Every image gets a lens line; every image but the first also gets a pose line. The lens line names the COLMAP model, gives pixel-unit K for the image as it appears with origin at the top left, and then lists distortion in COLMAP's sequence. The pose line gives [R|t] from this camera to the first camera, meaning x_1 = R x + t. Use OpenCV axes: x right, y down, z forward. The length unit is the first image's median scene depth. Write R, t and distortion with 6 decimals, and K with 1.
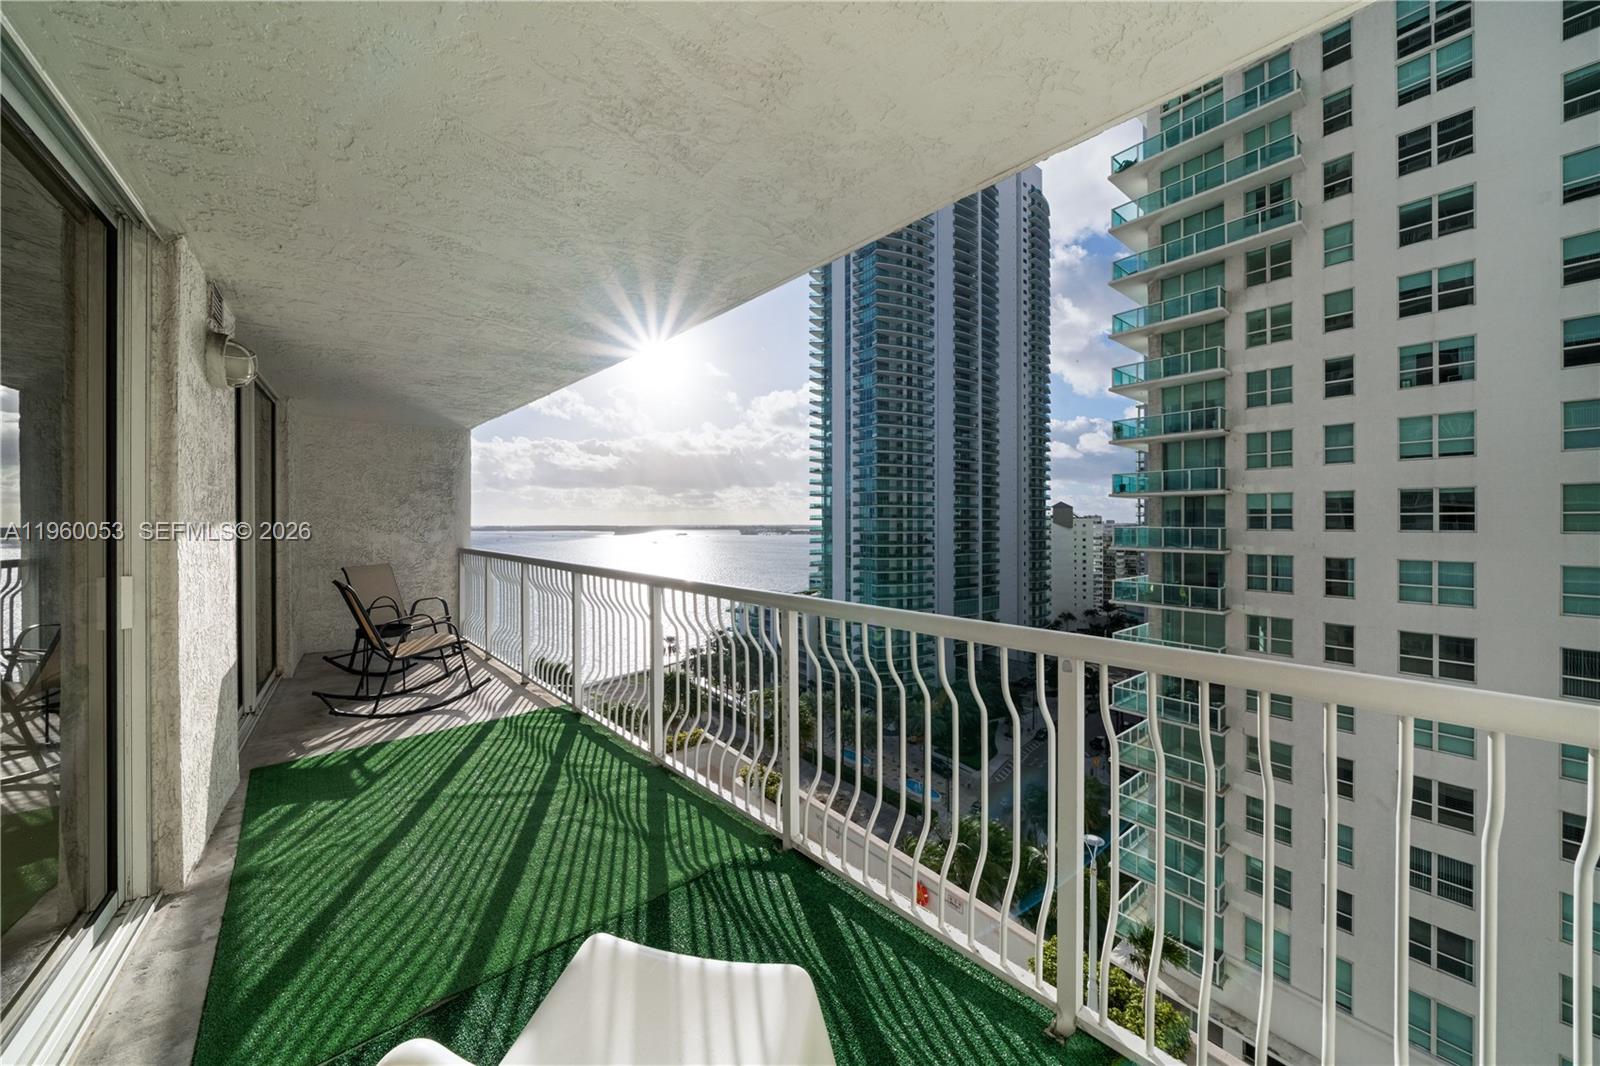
lens RADIAL K [[557.2, 0, 804.2], [0, 557.2, 523.0], [0, 0, 1]] dist [-0.001464, 0.000330]
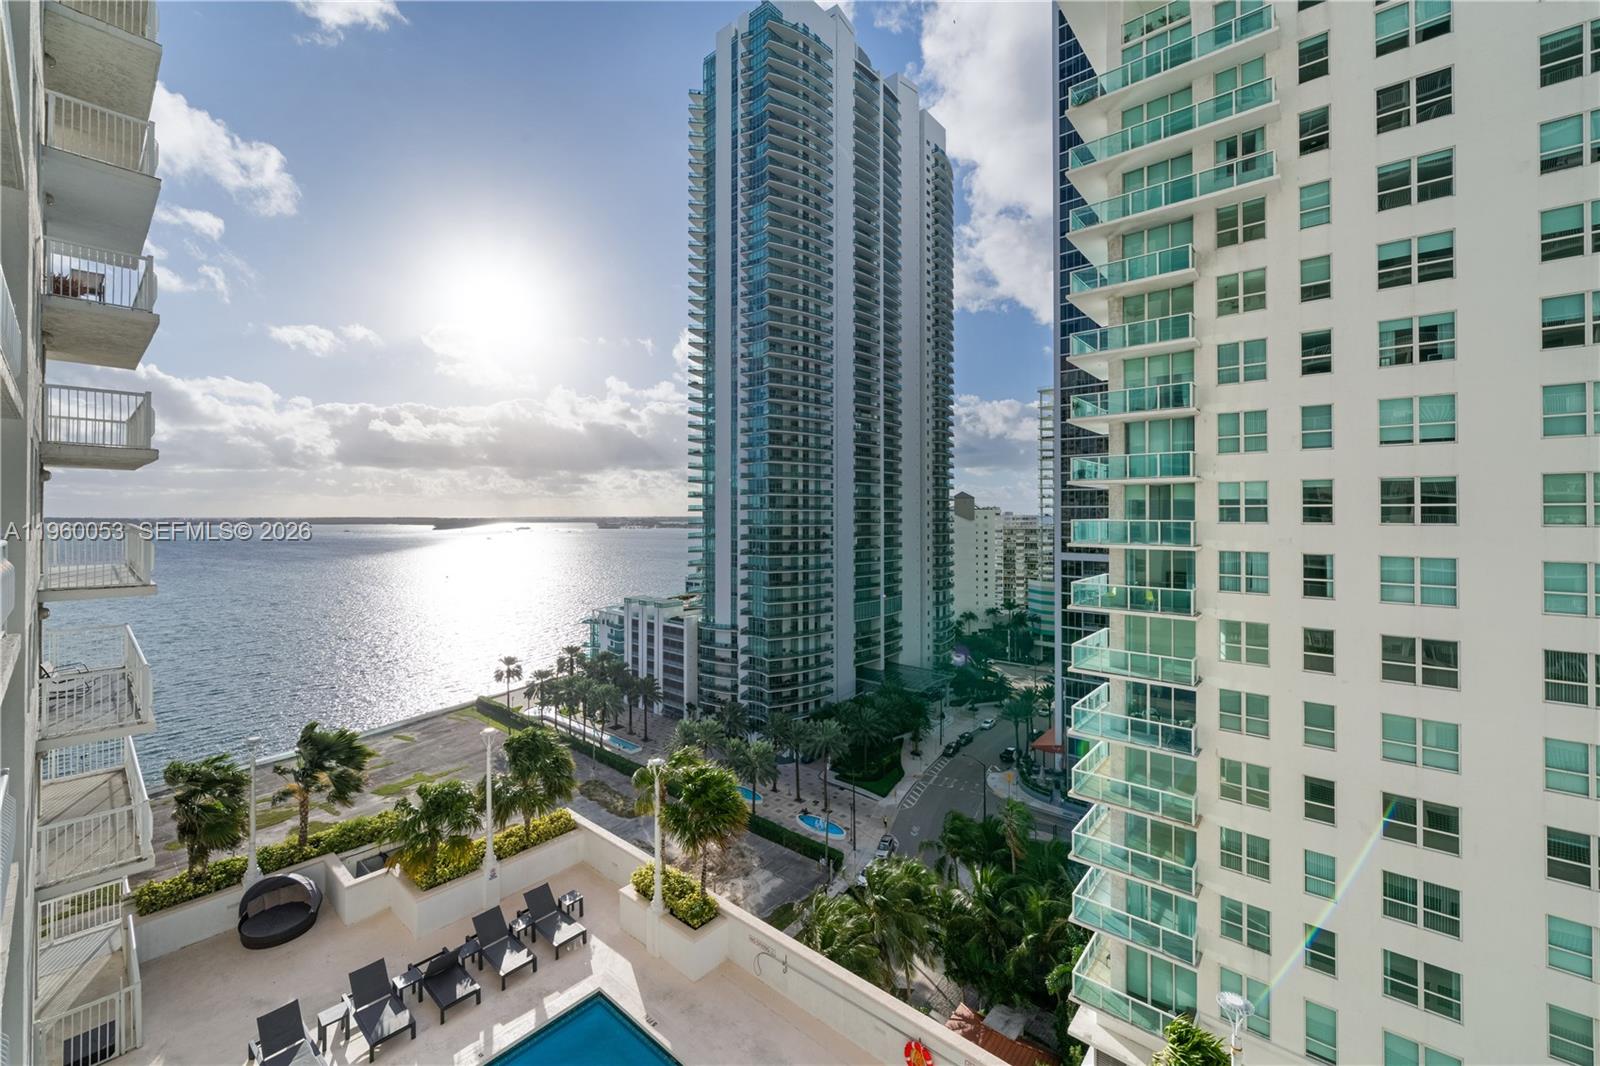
lens RADIAL K [[631.1, 0, 793.2], [0, 631.1, 508.2], [0, 0, 1]] dist [-0.004539, 0.001134]
pose [[0.982105, 0.002857, 0.188315, -0.051030], [-0.001005, 0.999950, -0.009931, -0.000394], [-0.188334, 0.009564, 0.982059, 0.149864]]
